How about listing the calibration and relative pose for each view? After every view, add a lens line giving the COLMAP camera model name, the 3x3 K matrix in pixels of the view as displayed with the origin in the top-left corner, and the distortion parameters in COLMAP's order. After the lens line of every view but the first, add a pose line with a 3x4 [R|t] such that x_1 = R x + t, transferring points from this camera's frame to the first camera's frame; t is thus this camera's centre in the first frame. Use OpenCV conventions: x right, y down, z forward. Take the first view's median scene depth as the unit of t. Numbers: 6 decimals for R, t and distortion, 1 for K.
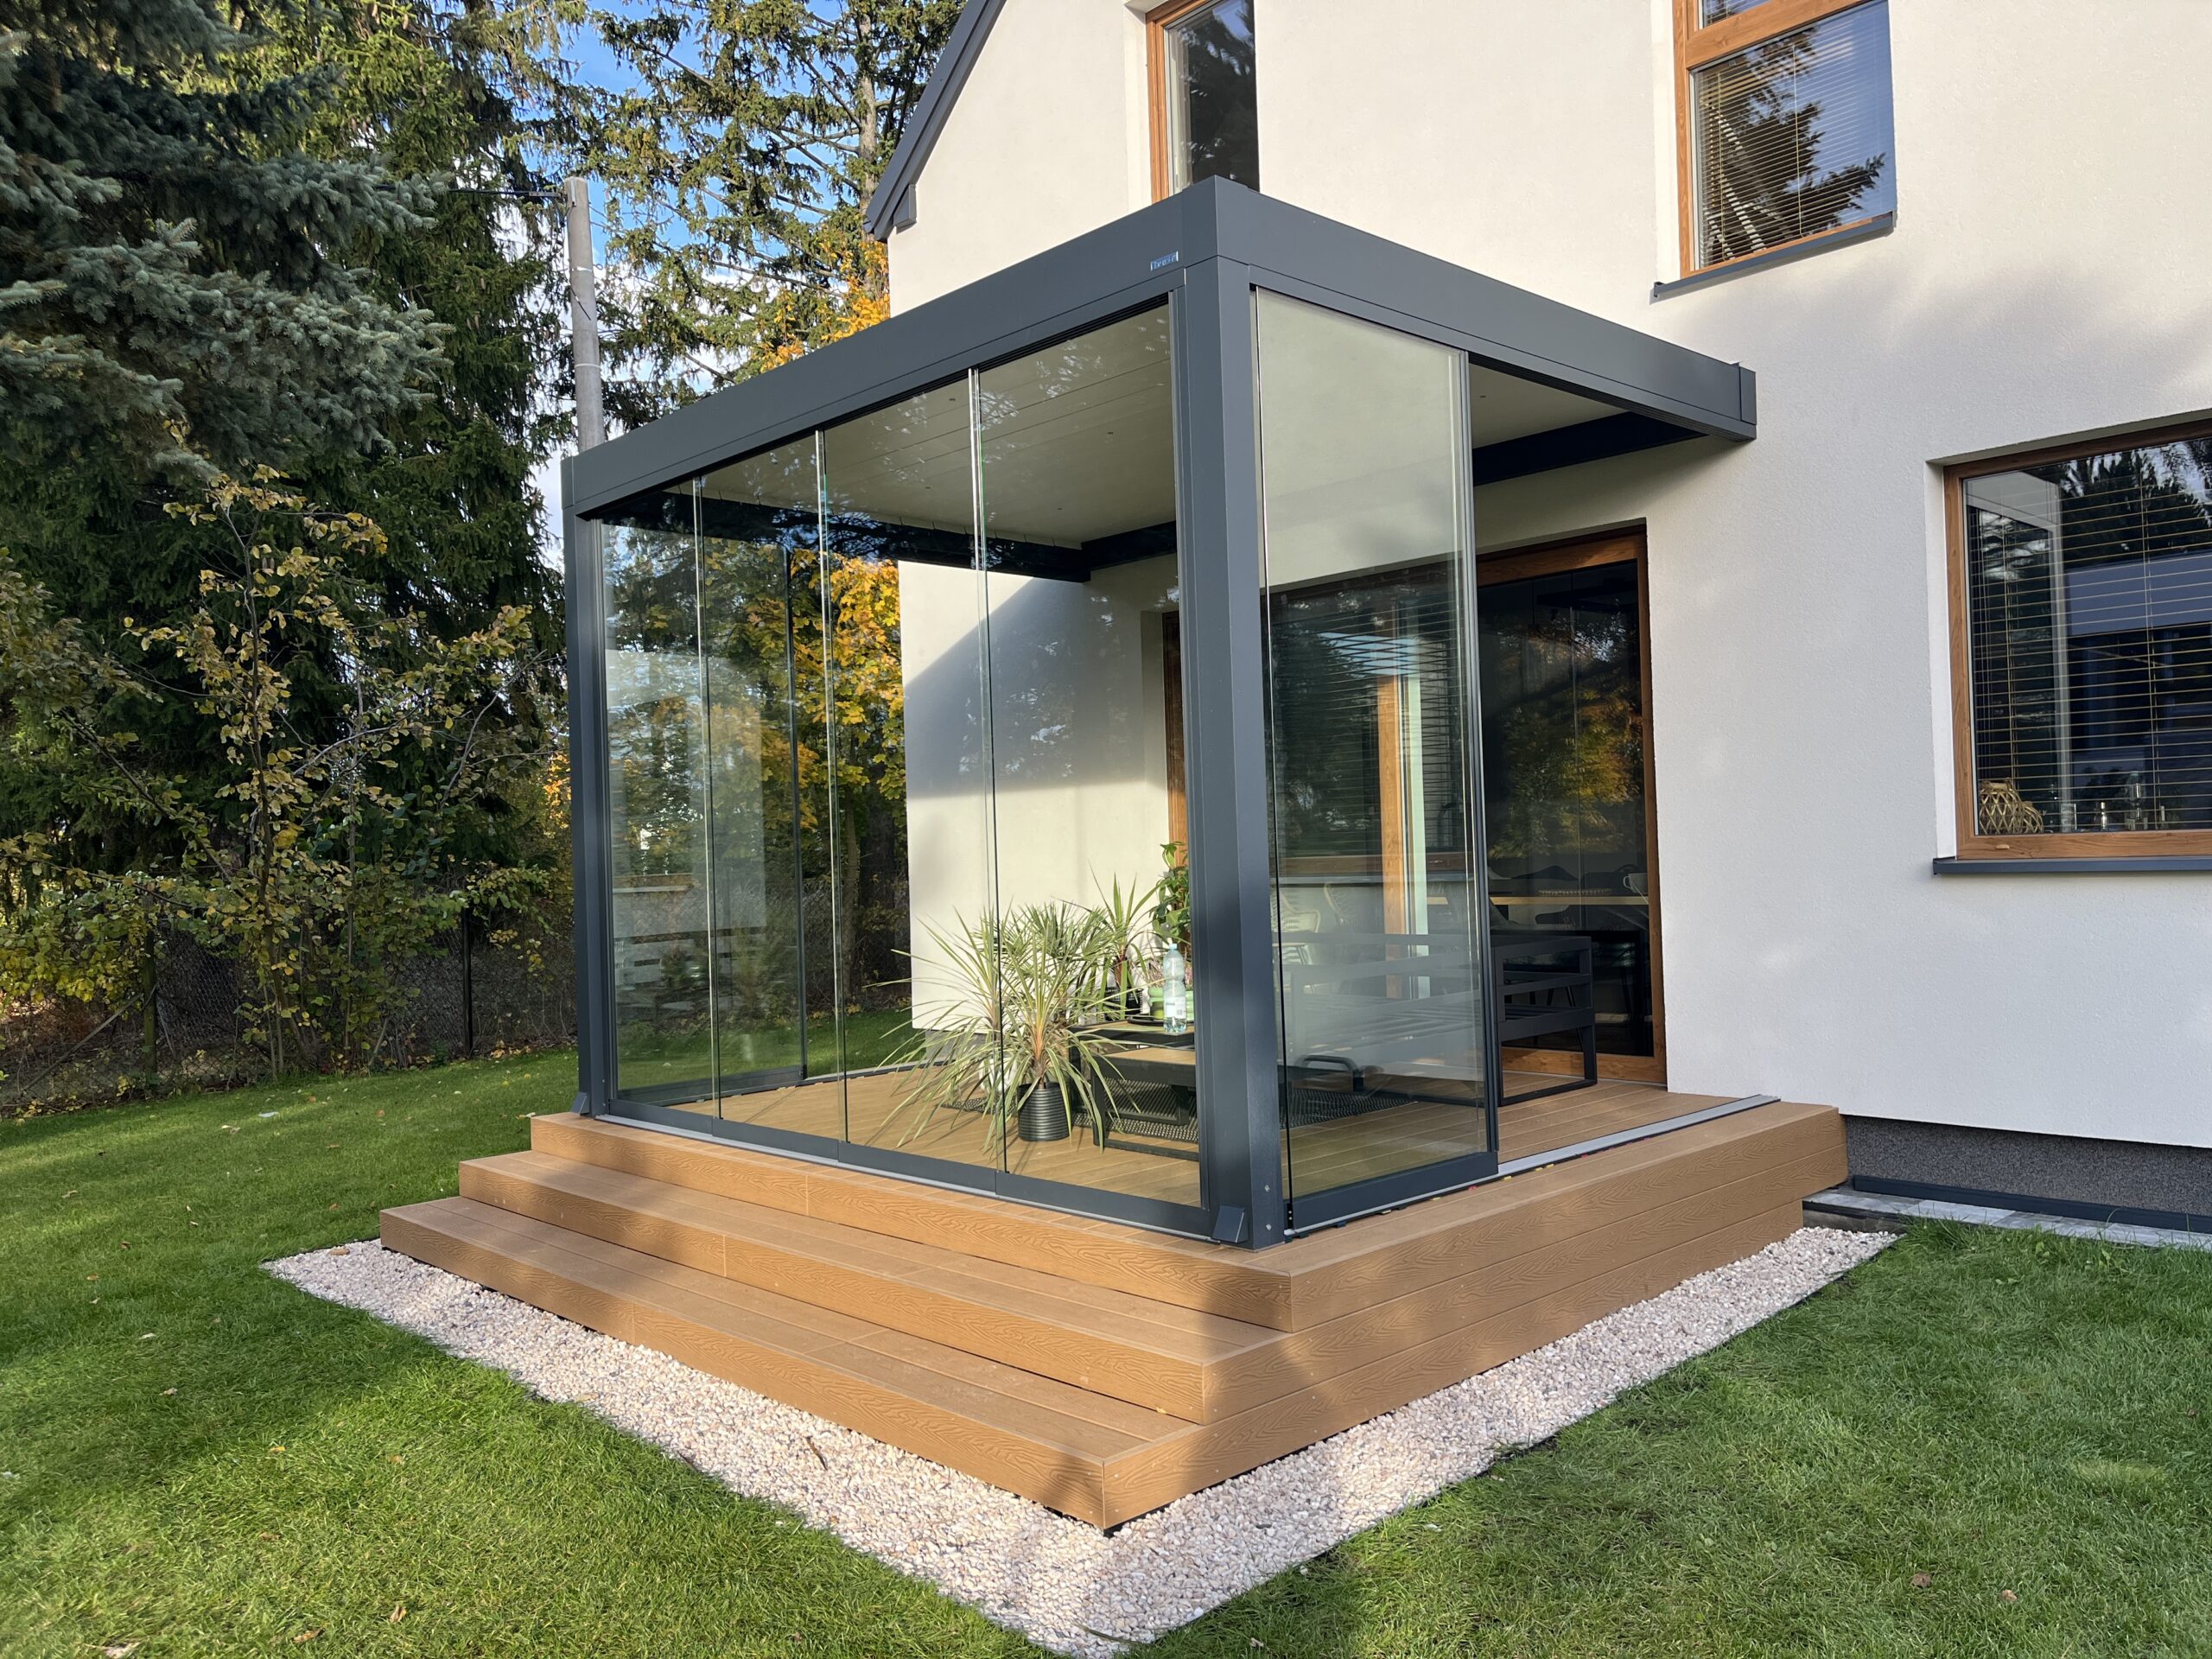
lens RADIAL K [[1668.5, 0, 1125.9], [0, 1668.5, 827.1], [0, 0, 1]] dist [0.020695, -0.018075]
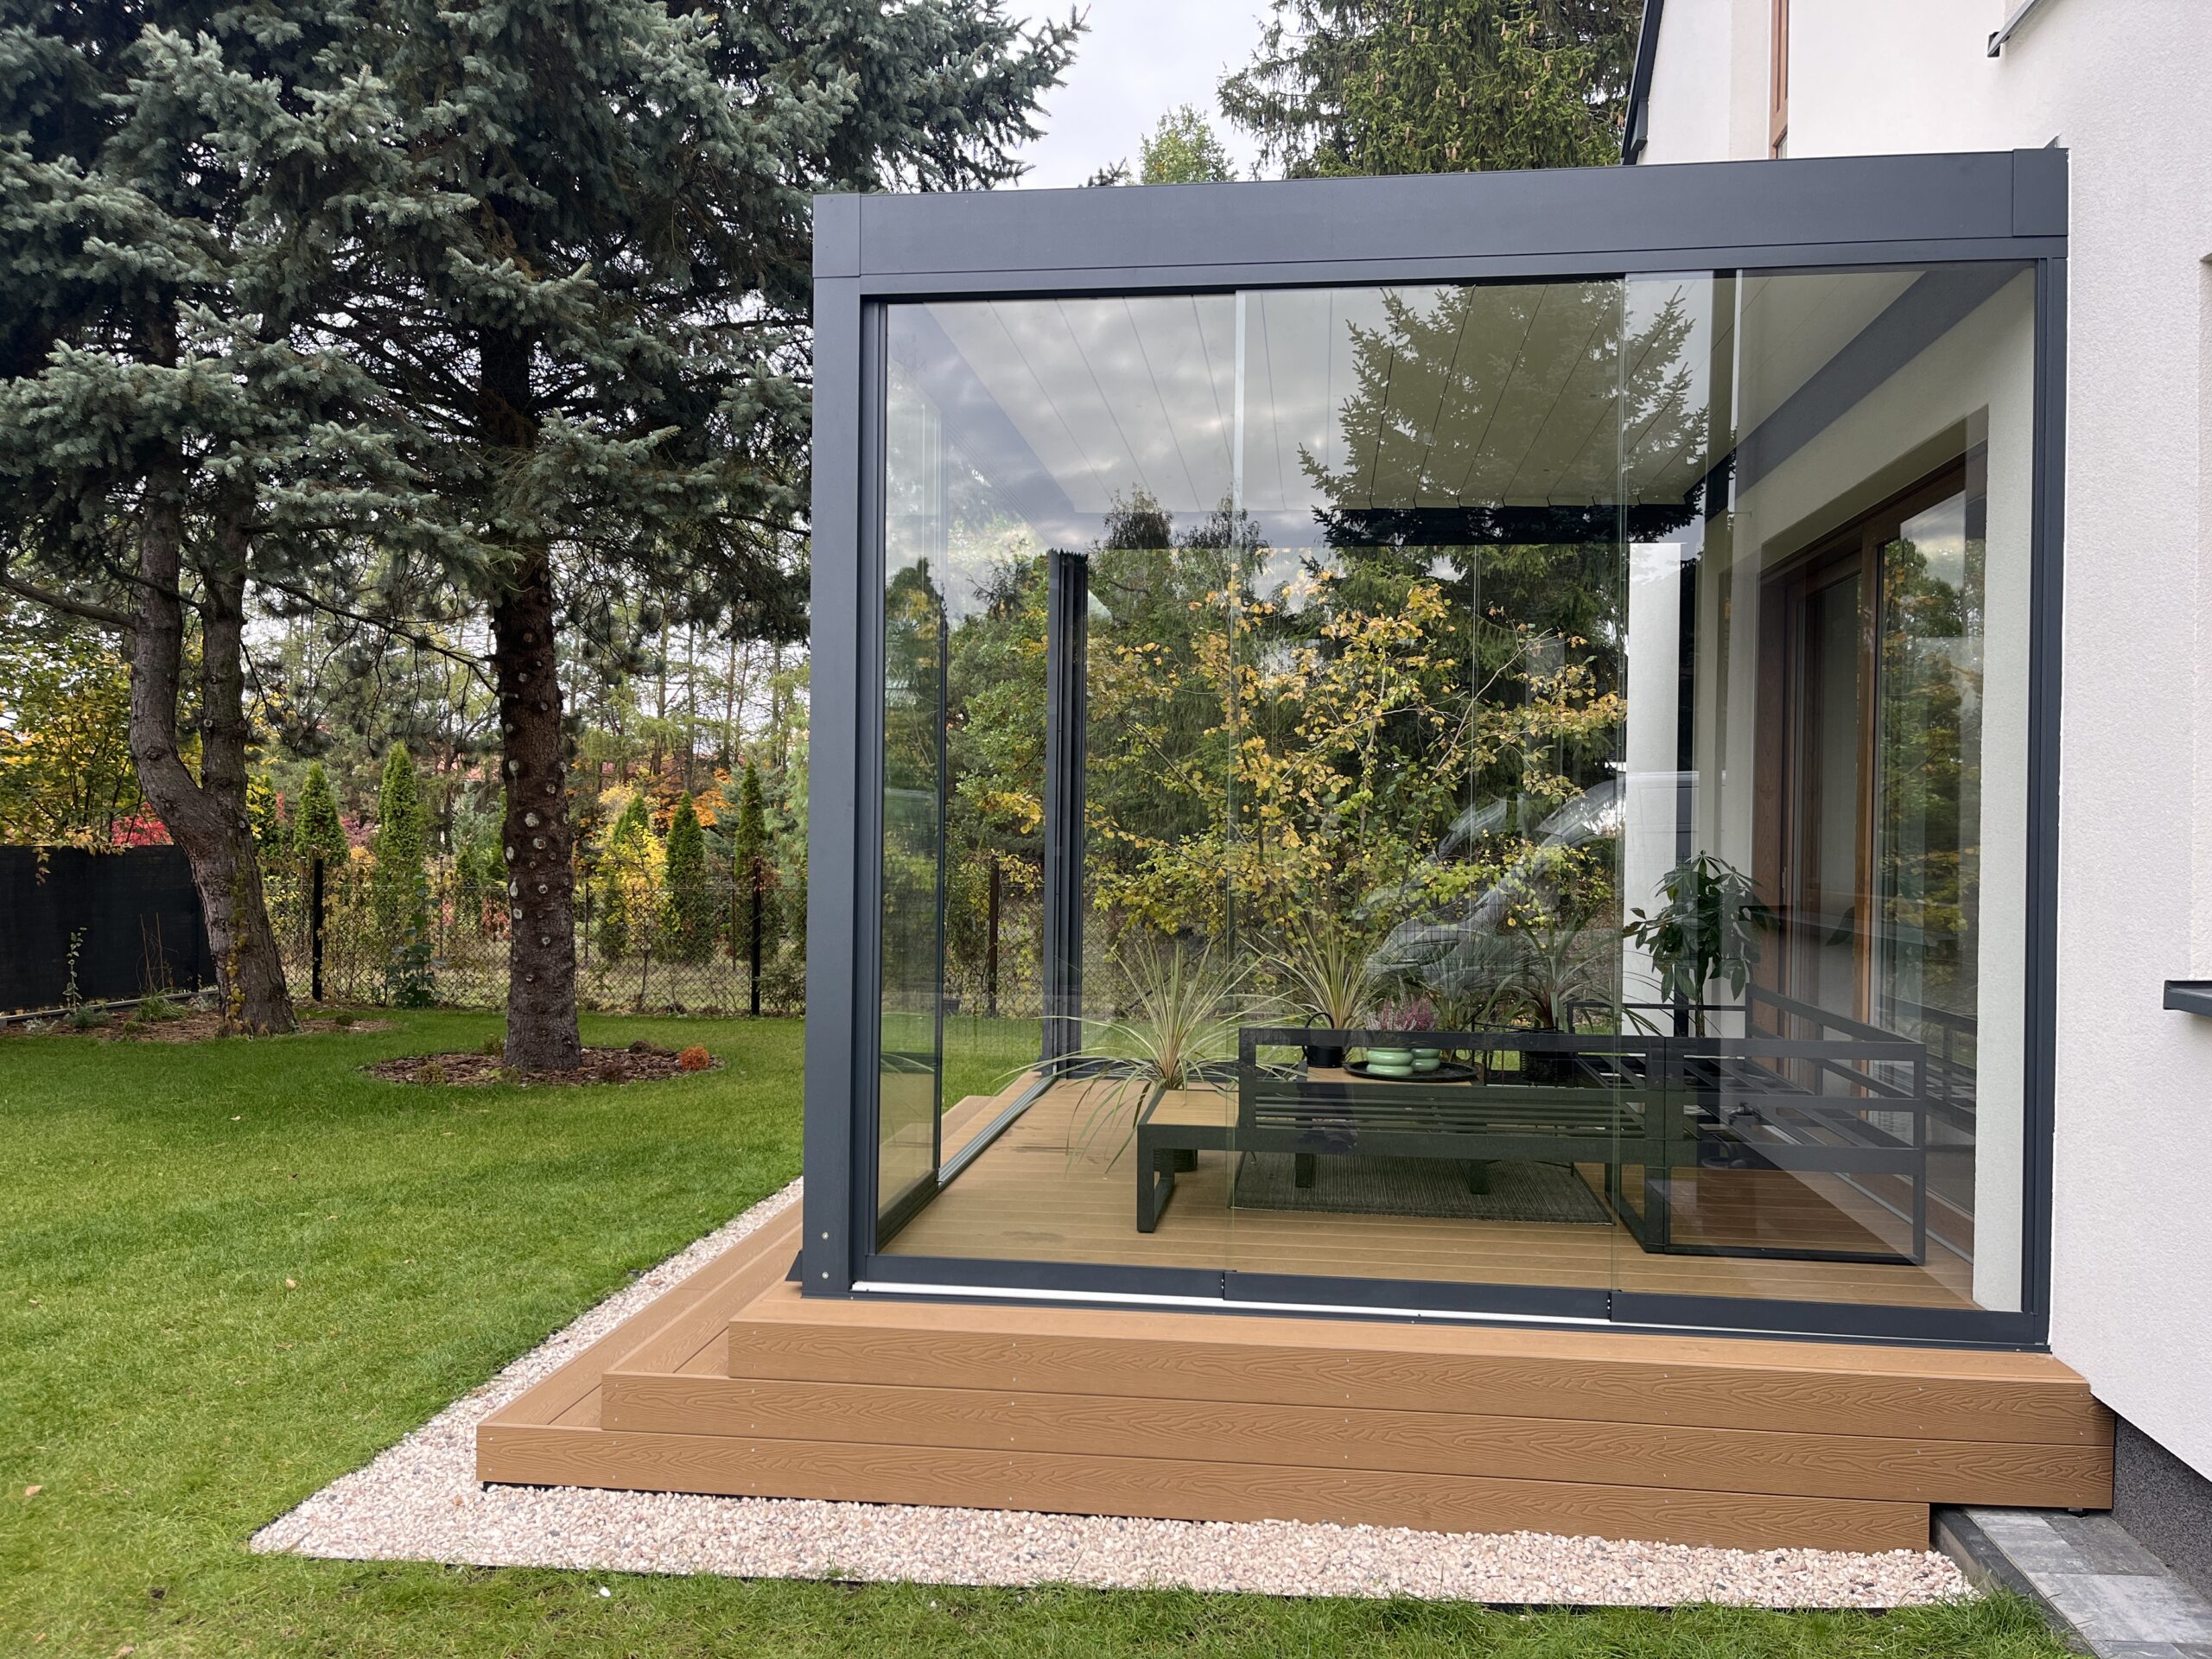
lens RADIAL K [[1668.5, 0, 1108.7], [0, 1668.5, 840.6], [0, 0, 1]] dist [0.020695, -0.018075]
pose [[0.627315, 0.045487, -0.777436, 0.618451], [-0.019525, 0.998898, 0.042689, -0.039145], [0.778521, -0.011600, 0.627511, 0.344358]]
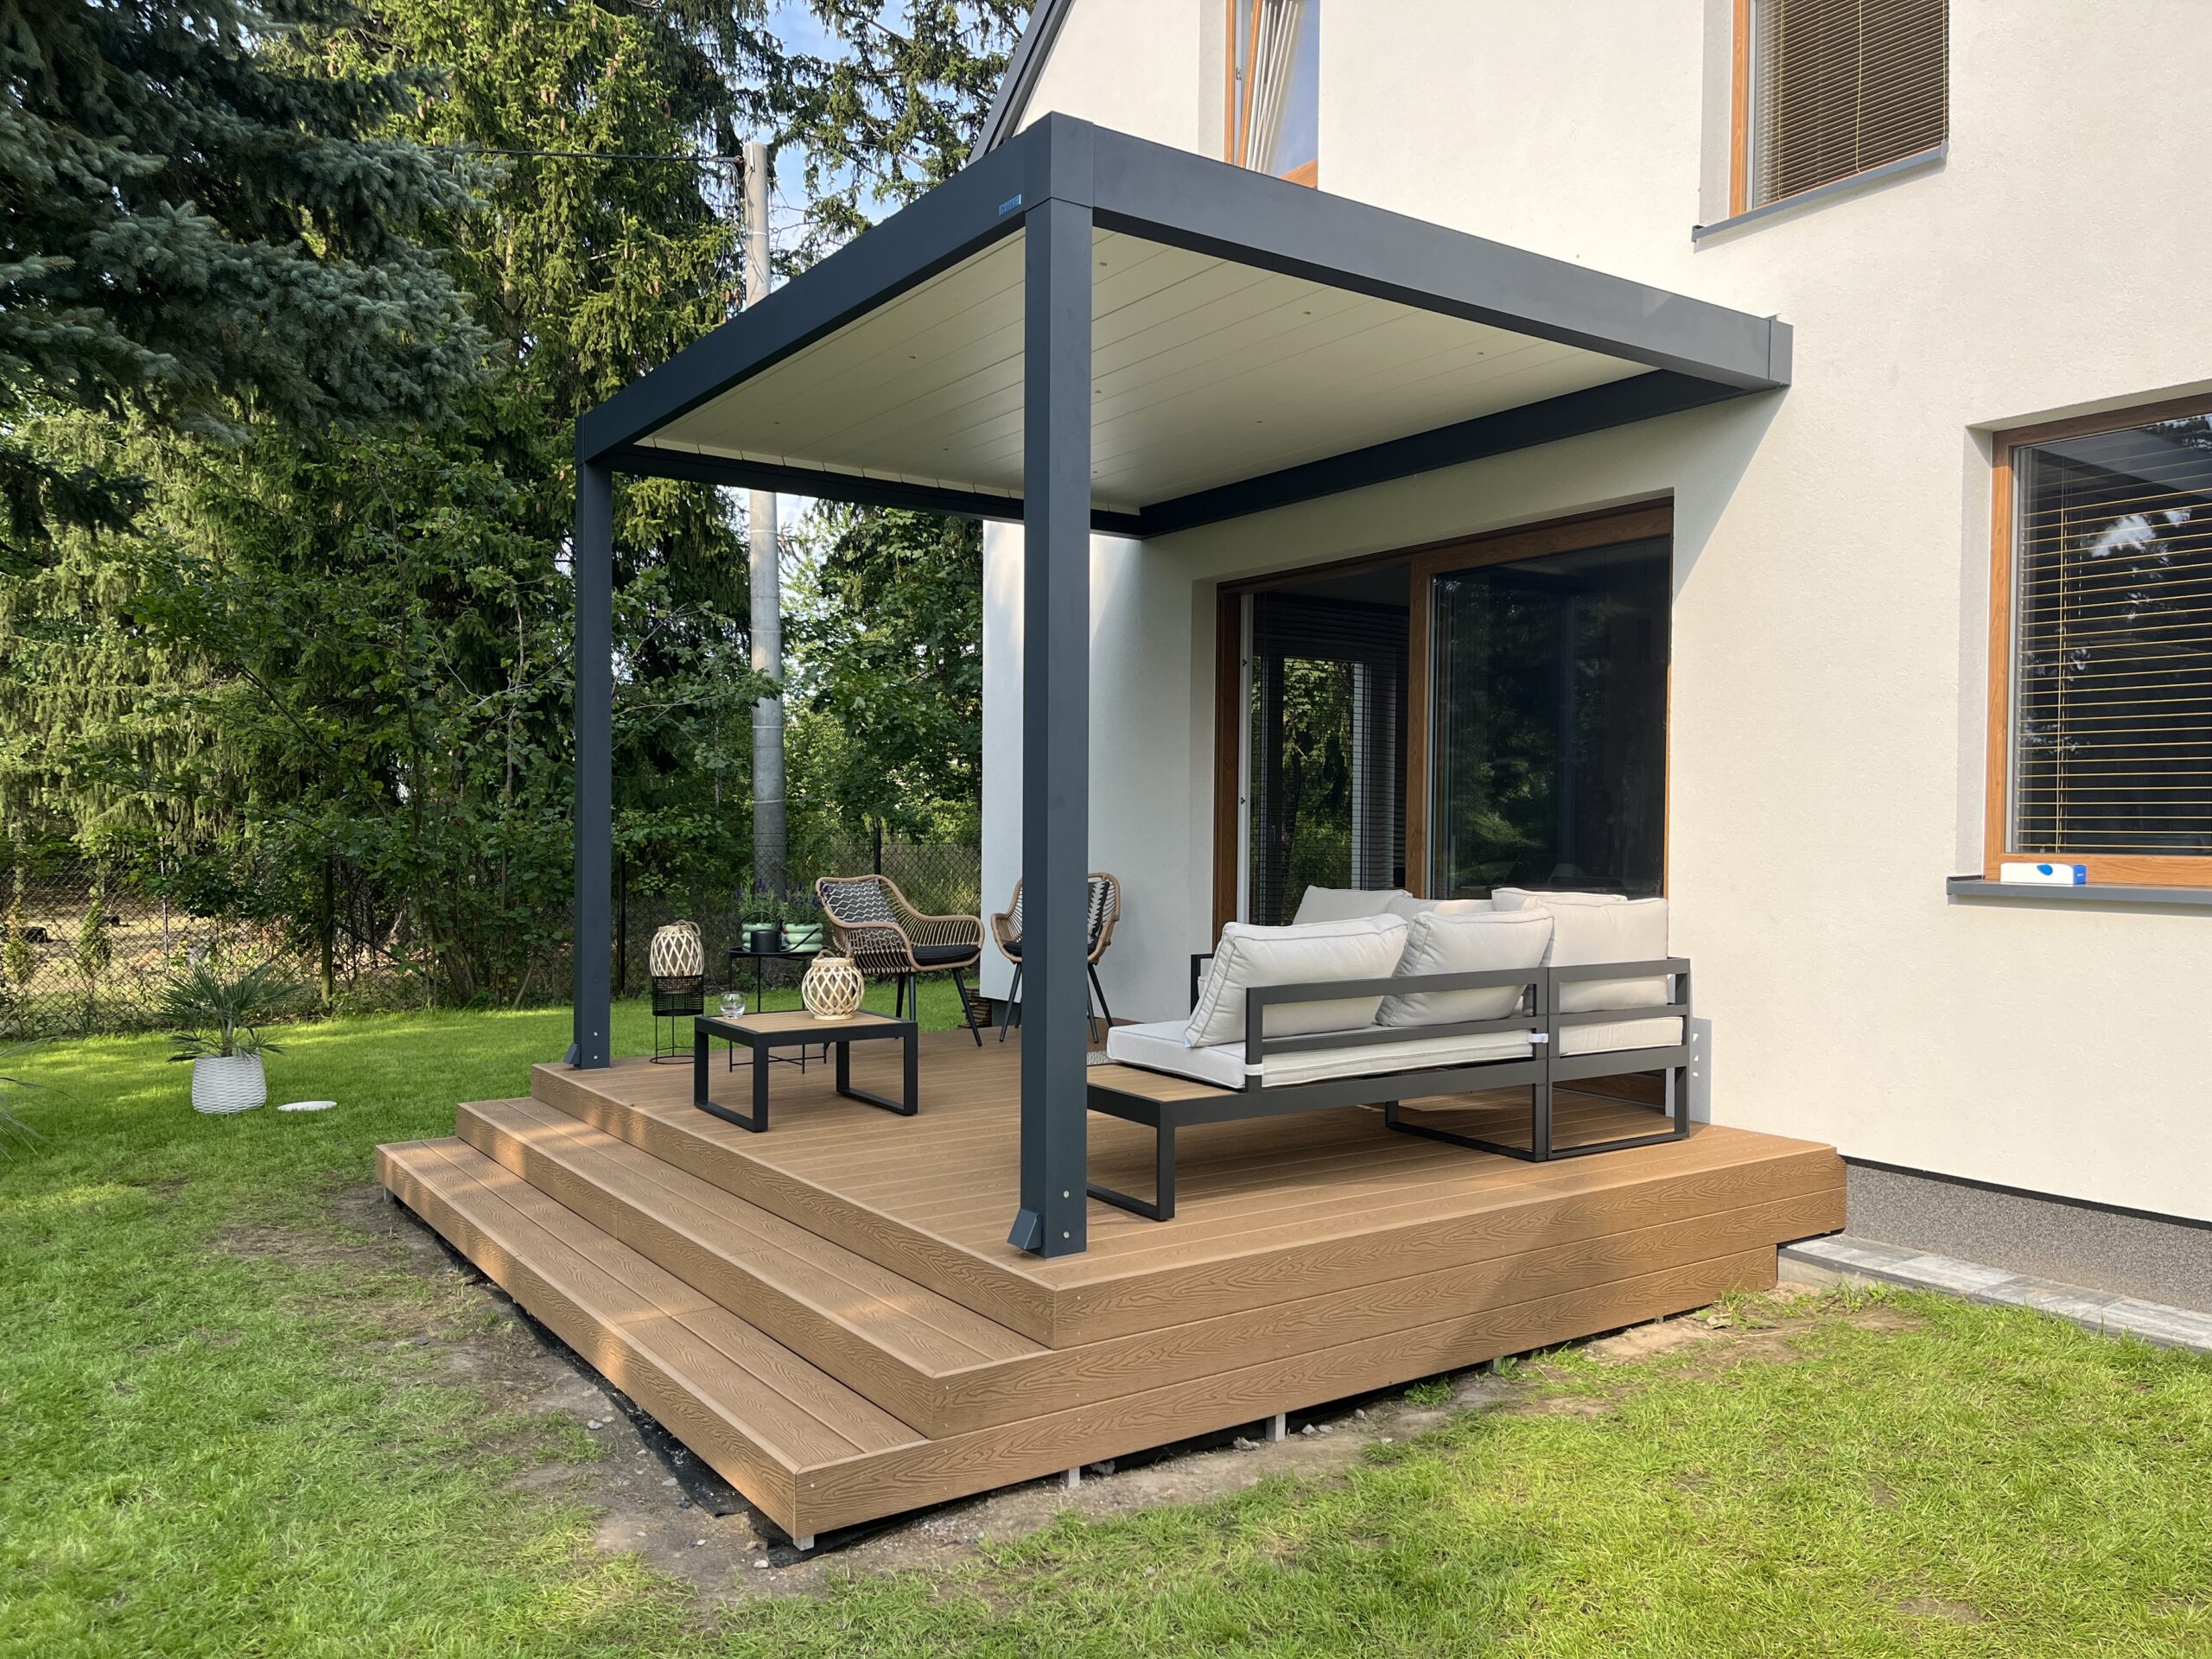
lens RADIAL K [[1668.5, 0, 1093.5], [0, 1668.5, 833.7], [0, 0, 1]] dist [0.020695, -0.018075]
pose [[0.985410, 0.040550, -0.165298, 0.157829], [-0.036260, 0.998925, 0.028885, -0.011713], [0.166292, -0.022470, 0.985821, 0.043269]]
